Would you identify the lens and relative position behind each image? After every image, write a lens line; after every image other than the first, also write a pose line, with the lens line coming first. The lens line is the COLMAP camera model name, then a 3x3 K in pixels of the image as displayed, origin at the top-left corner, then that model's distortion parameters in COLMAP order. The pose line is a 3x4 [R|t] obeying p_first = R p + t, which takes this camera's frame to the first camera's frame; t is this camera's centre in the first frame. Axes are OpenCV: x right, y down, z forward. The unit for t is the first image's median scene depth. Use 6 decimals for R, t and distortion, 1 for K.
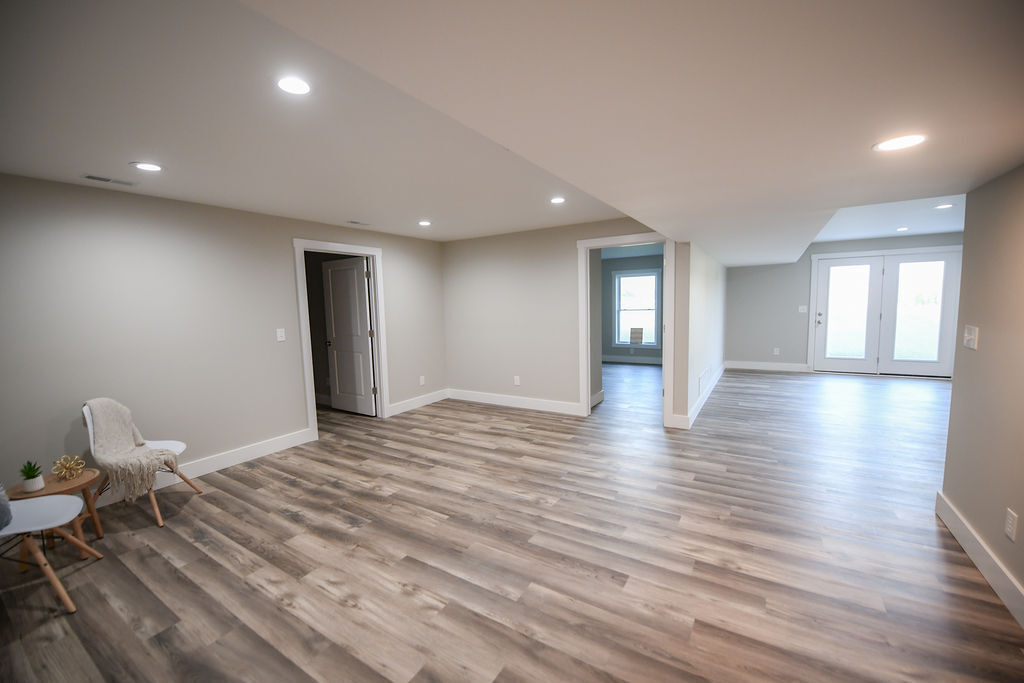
lens RADIAL K [[408.7, 0, 511.5], [0, 408.7, 342.8], [0, 0, 1]] dist [-0.017600, -0.000594]
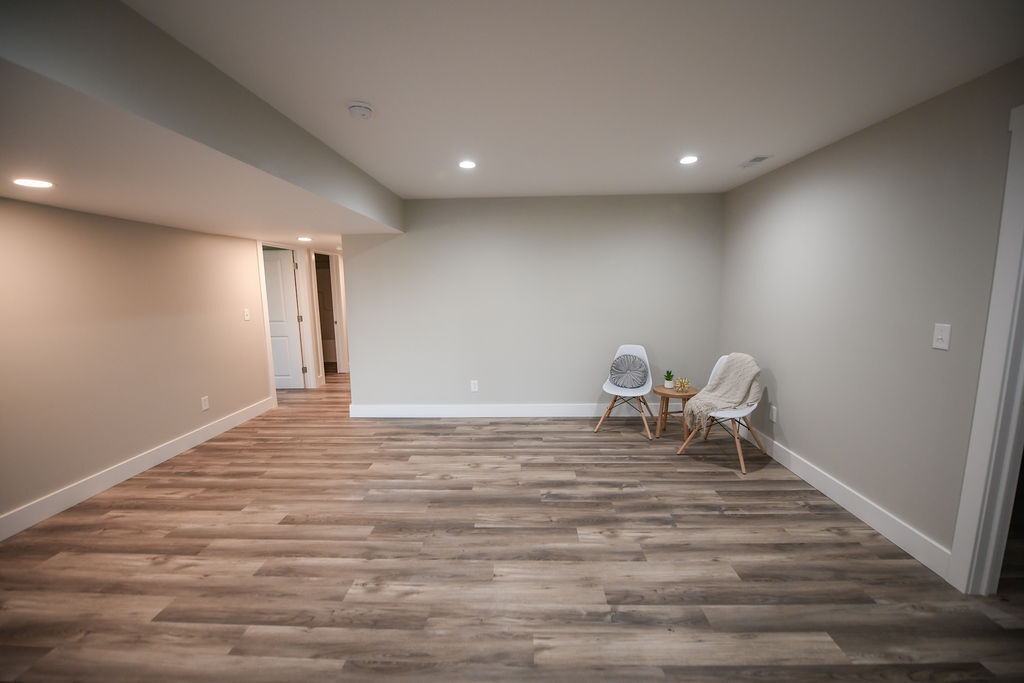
lens RADIAL K [[408.7, 0, 511.5], [0, 408.7, 342.8], [0, 0, 1]] dist [-0.017600, -0.000594]
pose [[-0.862325, 0.107845, -0.494737, 0.177999], [-0.012843, 0.972083, 0.234285, -0.178479], [0.506192, 0.208383, -0.836867, 1.737877]]
